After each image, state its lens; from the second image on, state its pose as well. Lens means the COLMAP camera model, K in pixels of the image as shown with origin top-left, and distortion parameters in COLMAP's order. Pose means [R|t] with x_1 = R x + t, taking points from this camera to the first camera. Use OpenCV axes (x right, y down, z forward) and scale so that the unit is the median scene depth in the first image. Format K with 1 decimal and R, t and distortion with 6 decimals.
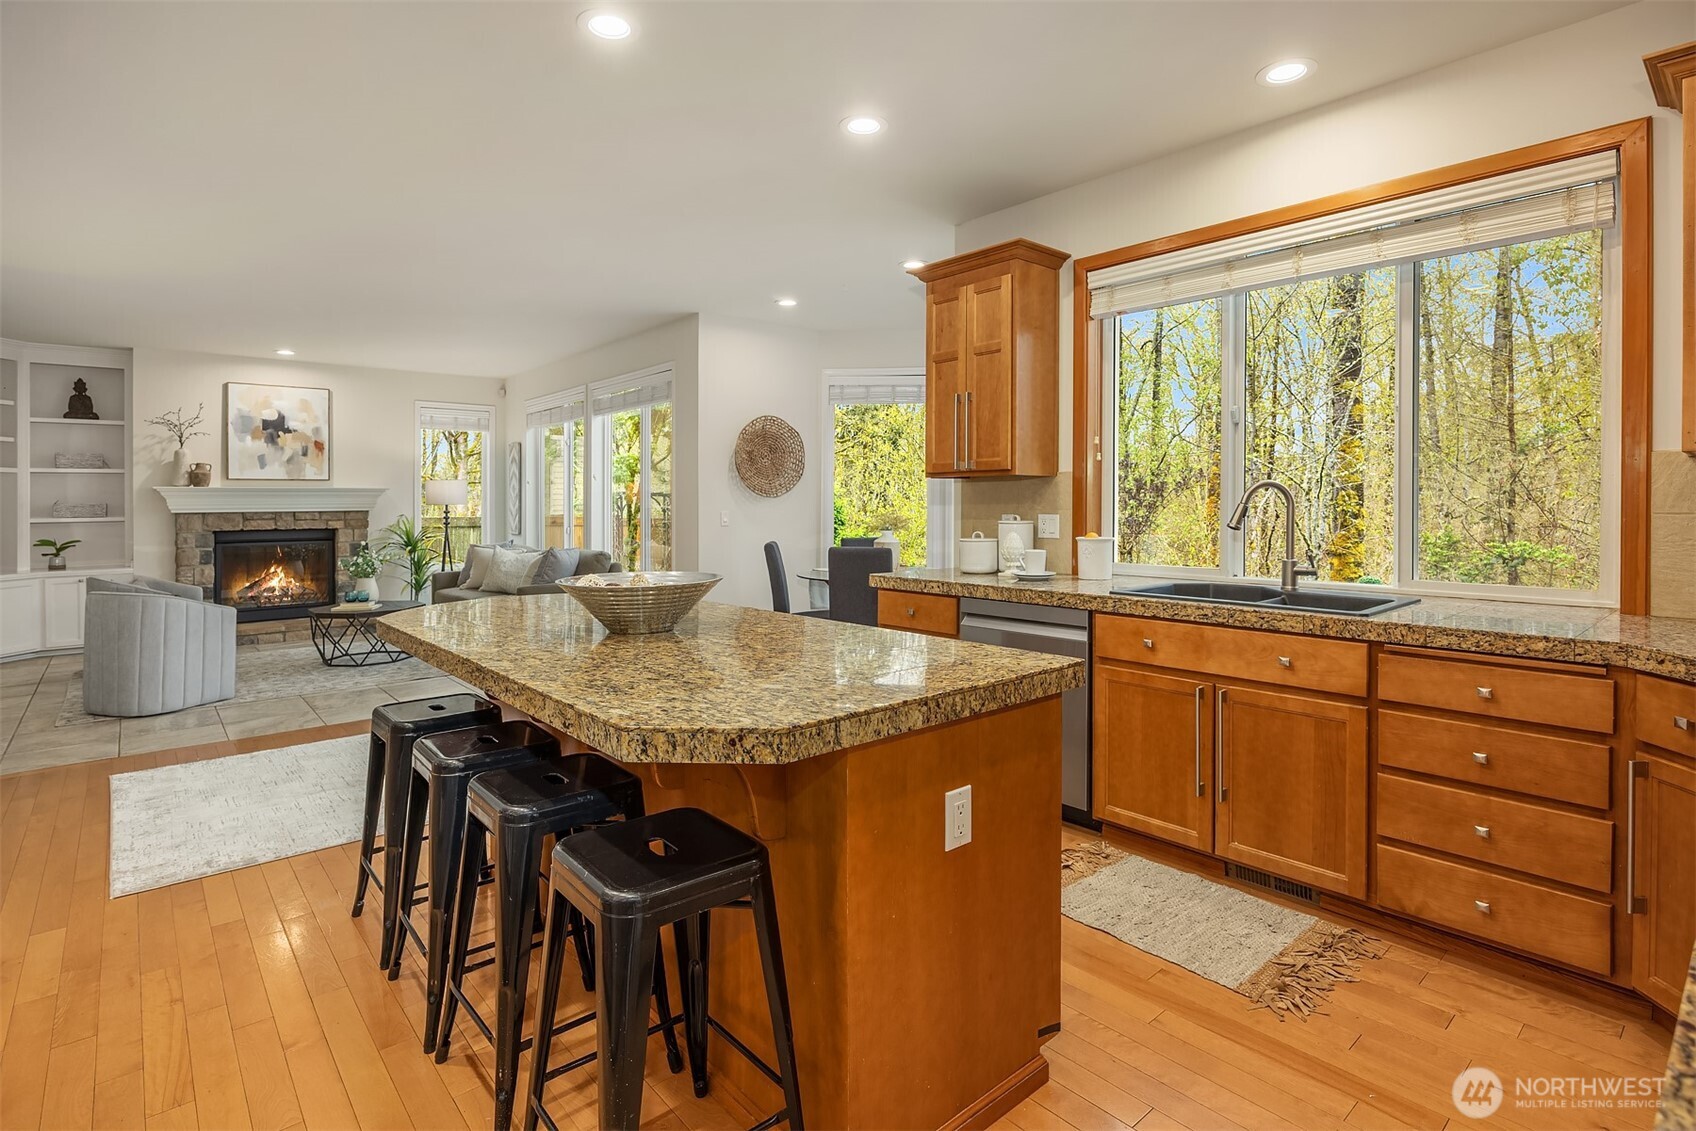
lens RADIAL K [[842.8, 0, 793.0], [0, 842.8, 517.0], [0, 0, 1]] dist [-0.006646, 0.000144]
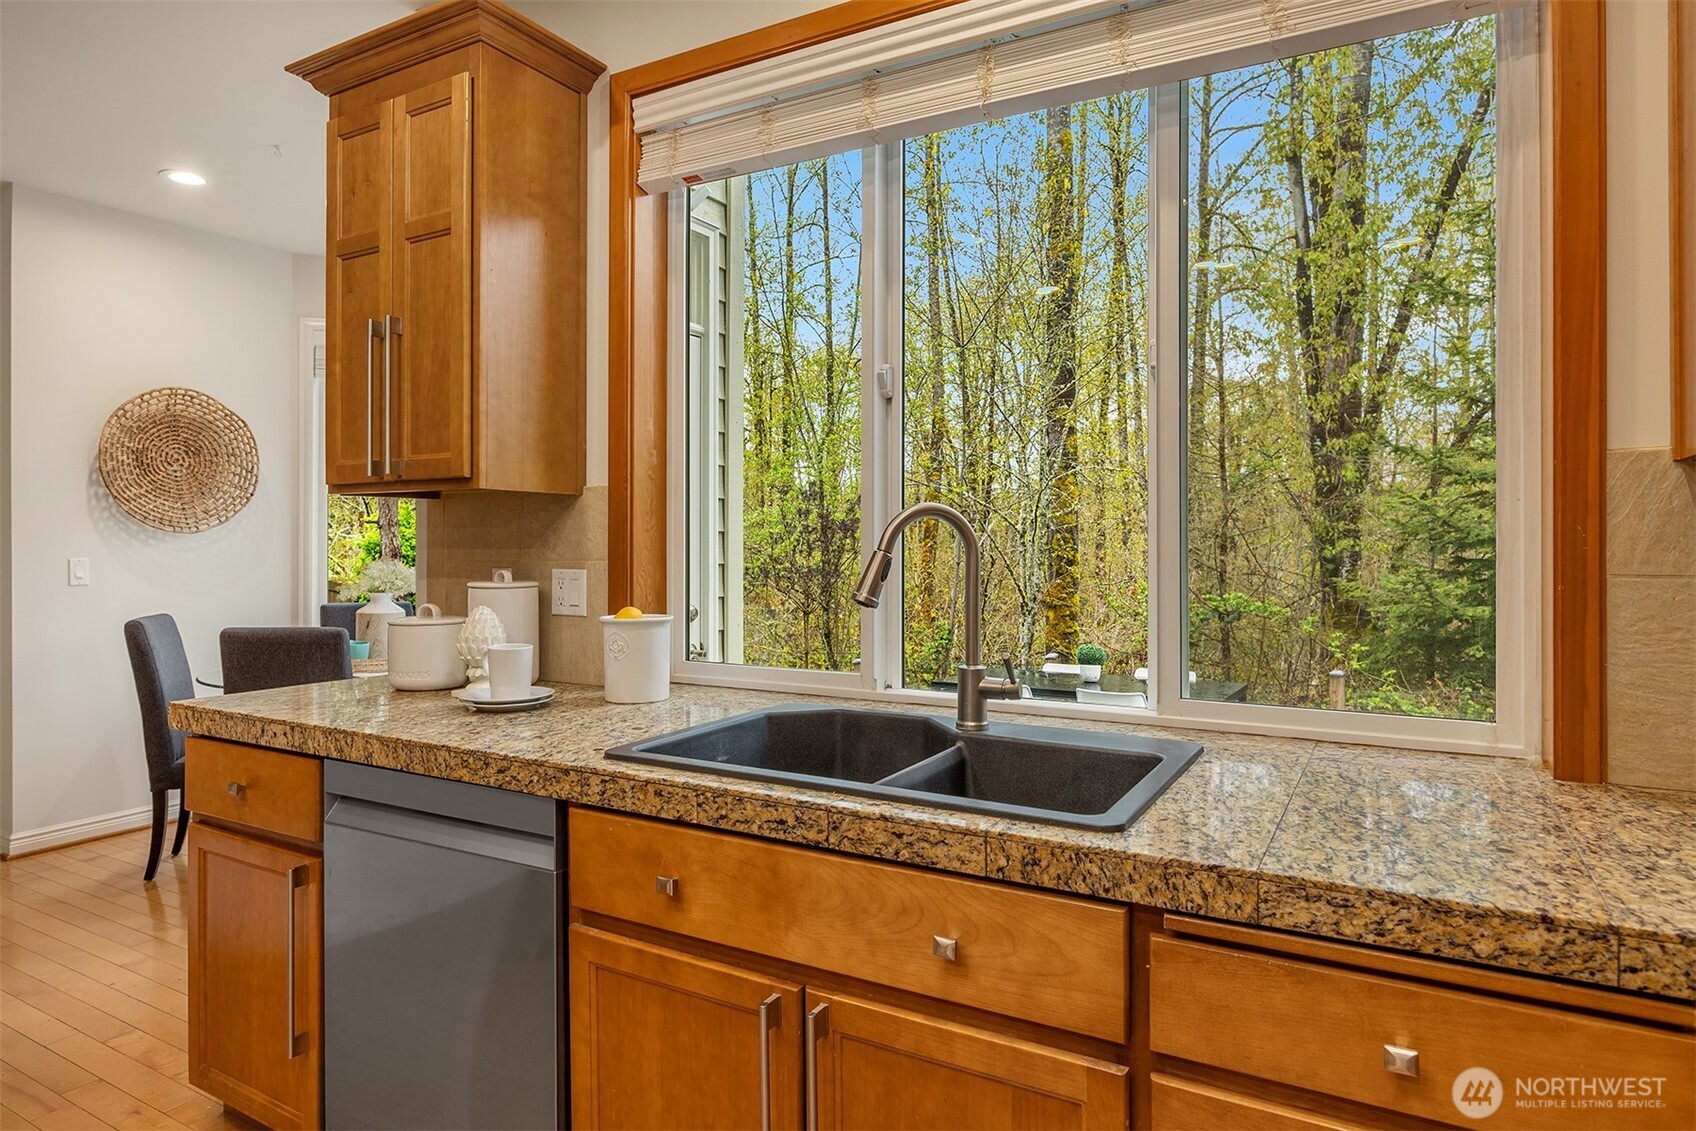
lens RADIAL K [[1031.4, 0, 828.1], [0, 1031.4, 532.3], [0, 0, 1]] dist [0.001639, -0.000491]
pose [[0.935670, 0.009785, 0.352739, 0.220846], [0.000413, 0.999584, -0.028826, -0.007072], [-0.352875, 0.027118, 0.935278, 0.343318]]
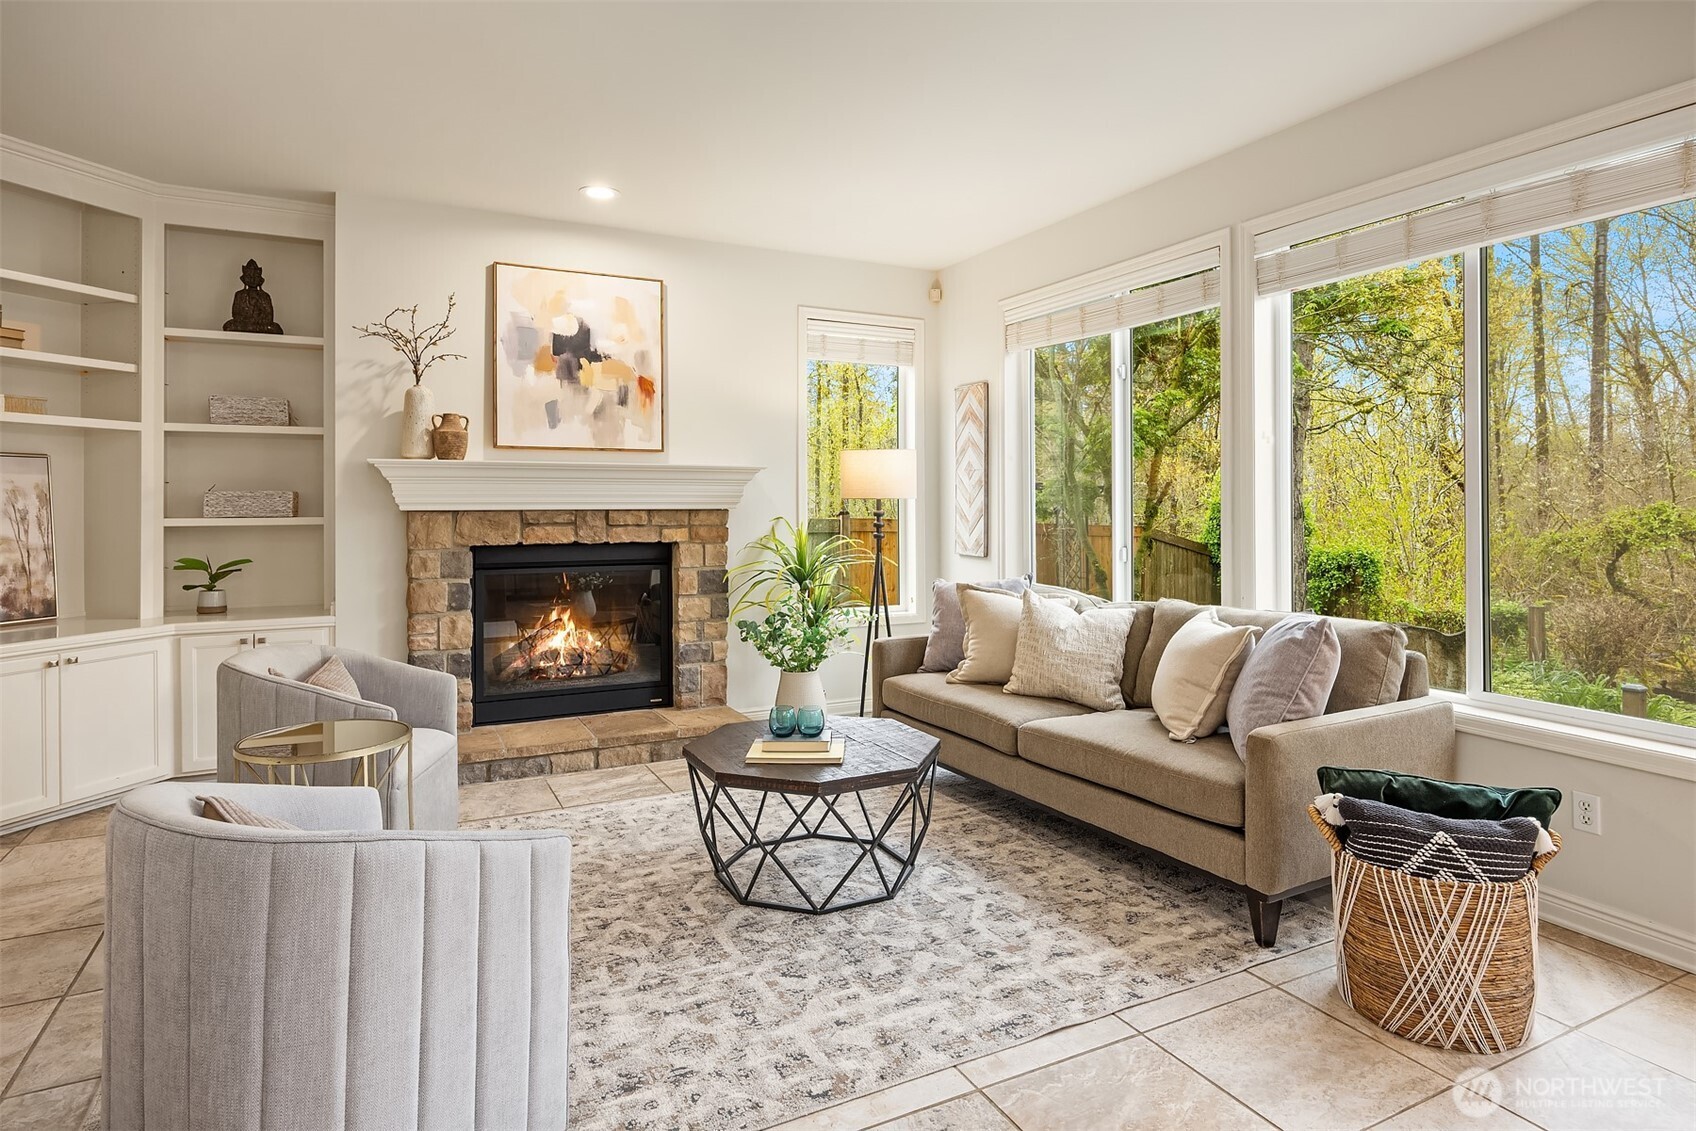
lens RADIAL K [[920.7, 0, 807.0], [0, 920.7, 536.5], [0, 0, 1]] dist [-0.004958, 0.000110]
pose [[0.973134, 0.016352, -0.229659, -0.711948], [-0.011425, 0.999676, 0.022767, -0.008991], [0.229957, -0.019532, 0.973005, 0.984603]]
